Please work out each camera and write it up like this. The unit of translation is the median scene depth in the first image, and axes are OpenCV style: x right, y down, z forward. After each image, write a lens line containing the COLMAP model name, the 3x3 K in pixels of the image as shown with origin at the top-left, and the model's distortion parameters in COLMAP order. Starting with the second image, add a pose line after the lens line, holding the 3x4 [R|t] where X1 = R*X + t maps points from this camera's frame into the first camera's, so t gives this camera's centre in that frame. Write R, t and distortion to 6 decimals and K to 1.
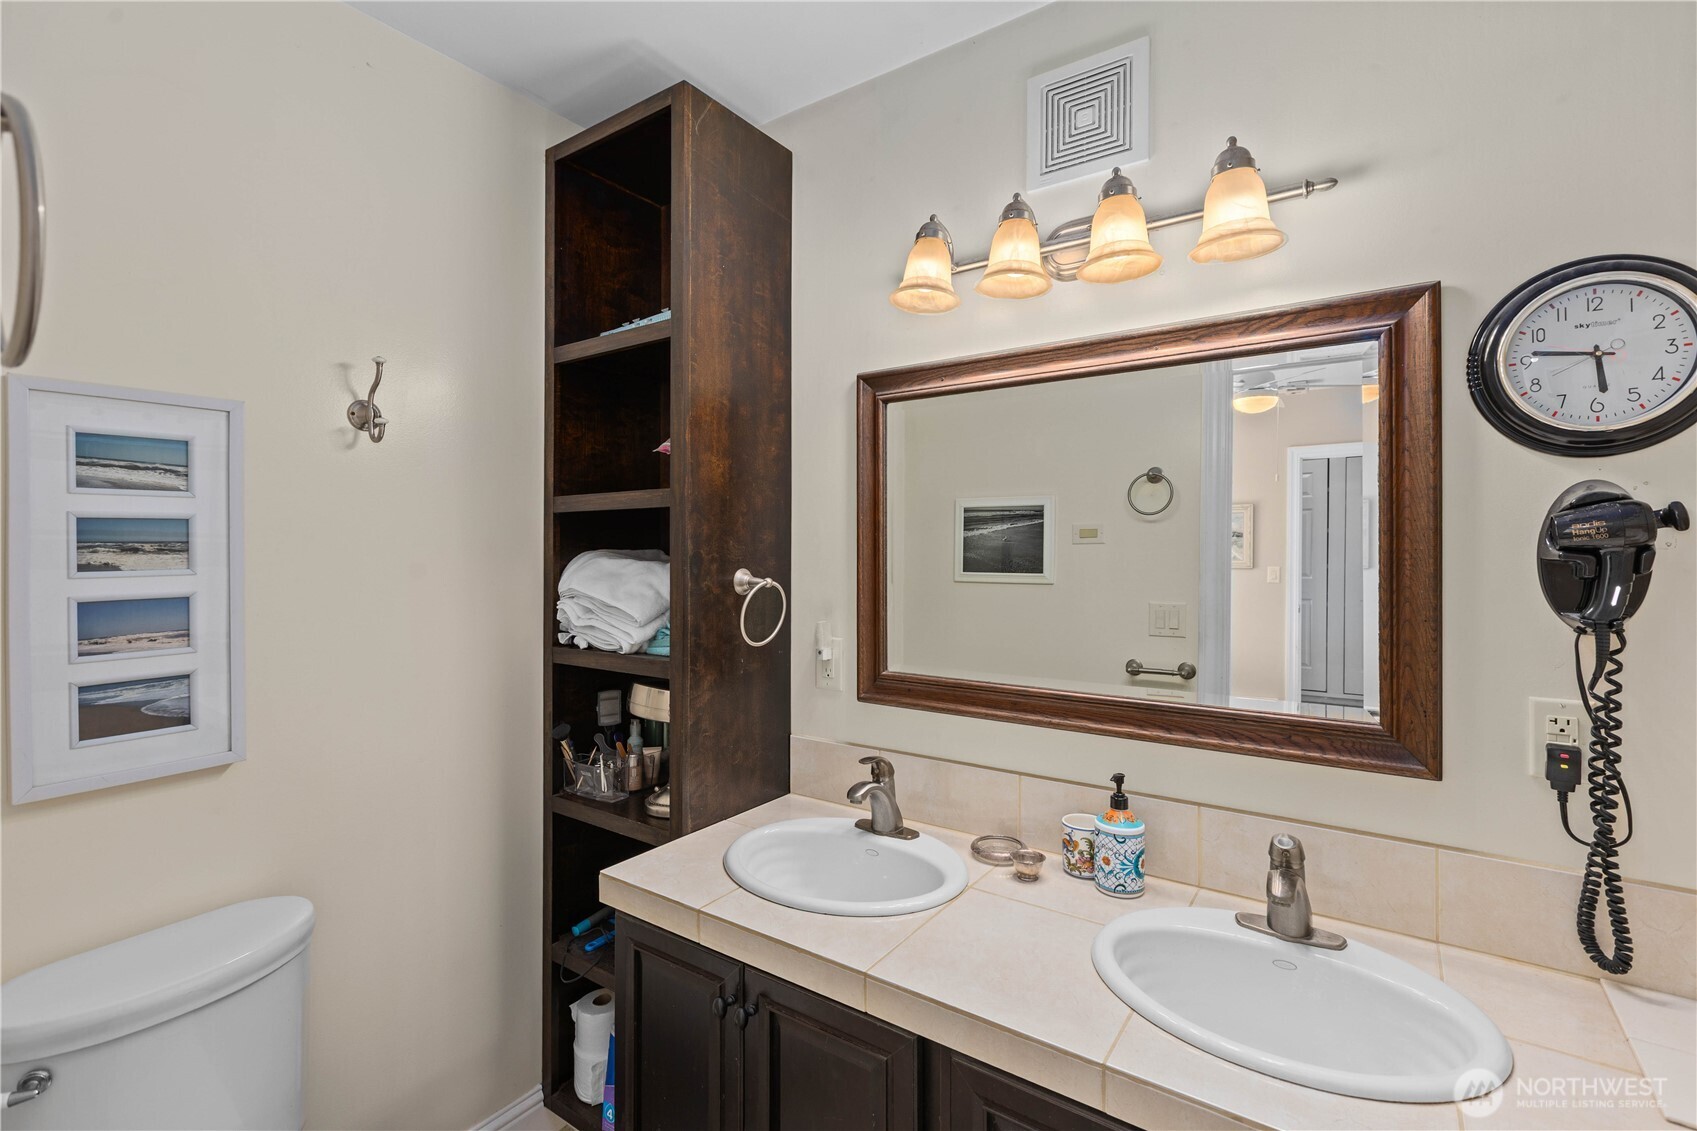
lens RADIAL K [[765.6, 0, 851.6], [0, 765.6, 553.7], [0, 0, 1]] dist [0.000154, -0.000897]
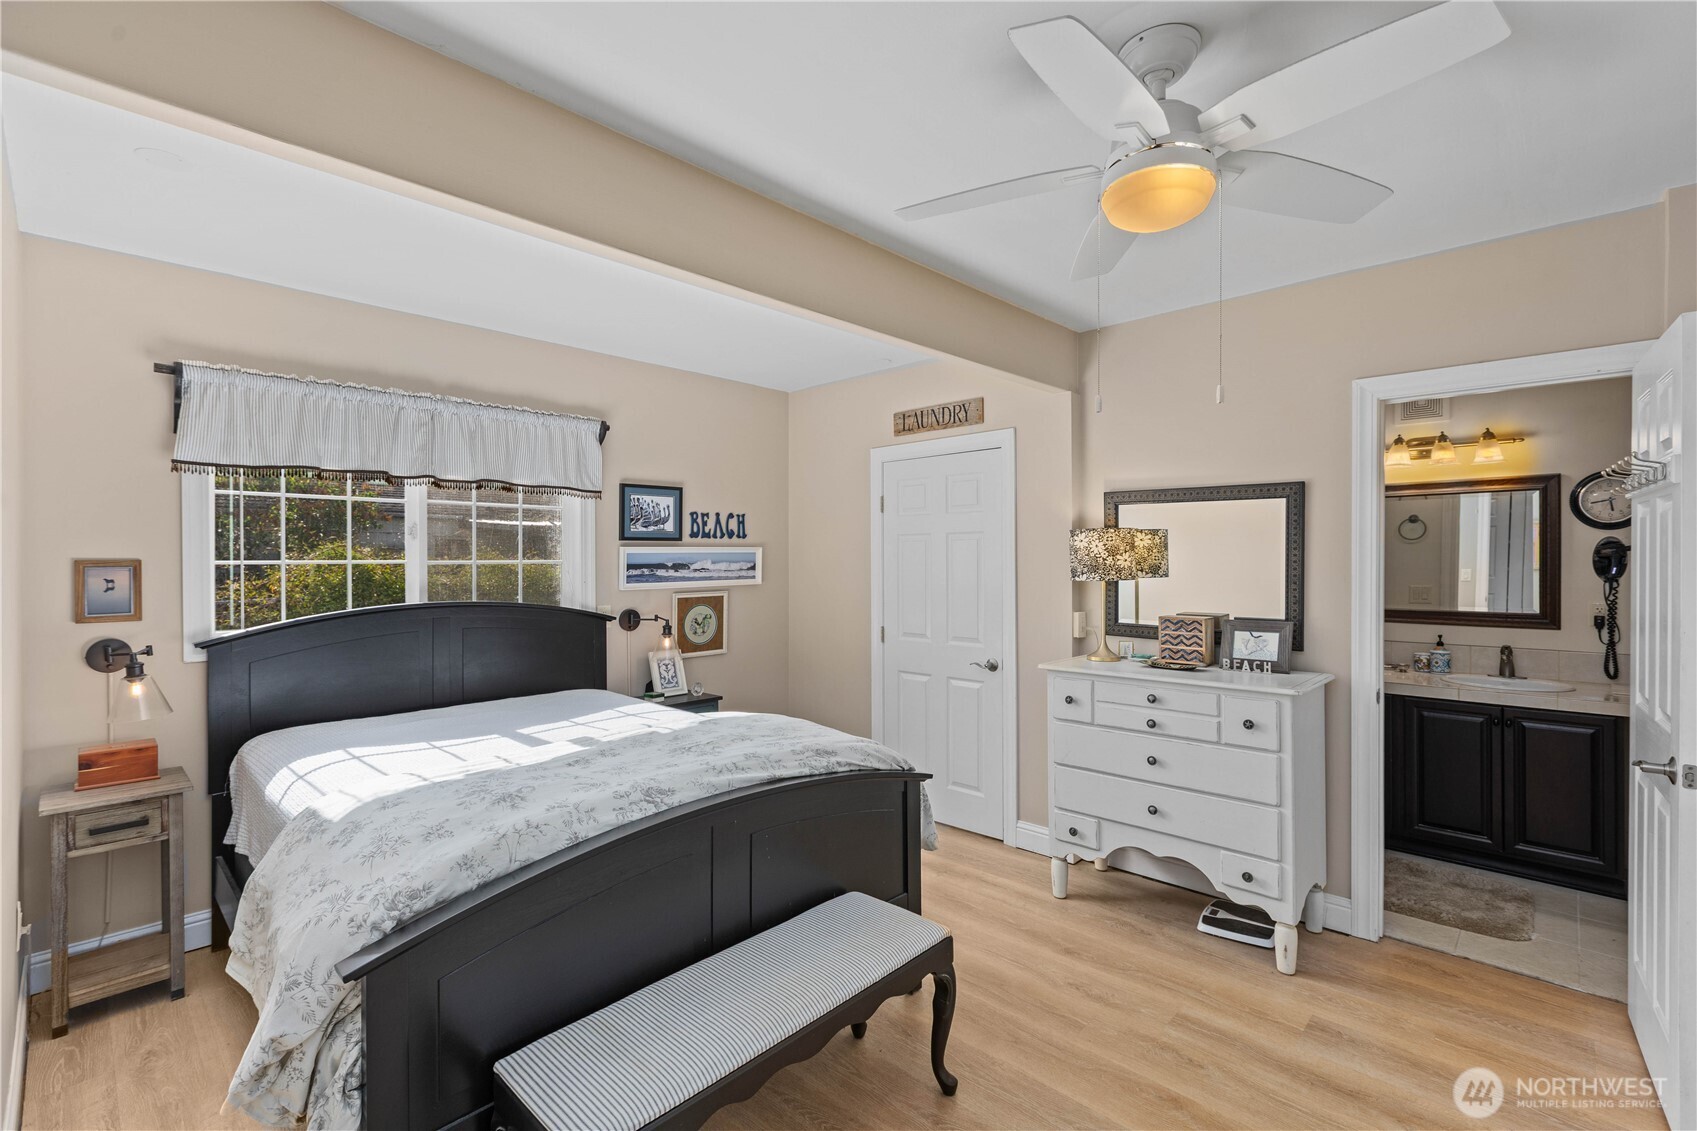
lens RADIAL K [[765.6, 0, 848.6], [0, 765.6, 570.8], [0, 0, 1]] dist [0.000154, -0.000897]
pose [[0.988215, -0.000836, -0.153071, -1.806498], [0.002057, 0.999967, 0.007815, 0.020594], [0.153060, -0.008038, 0.988184, -2.810692]]
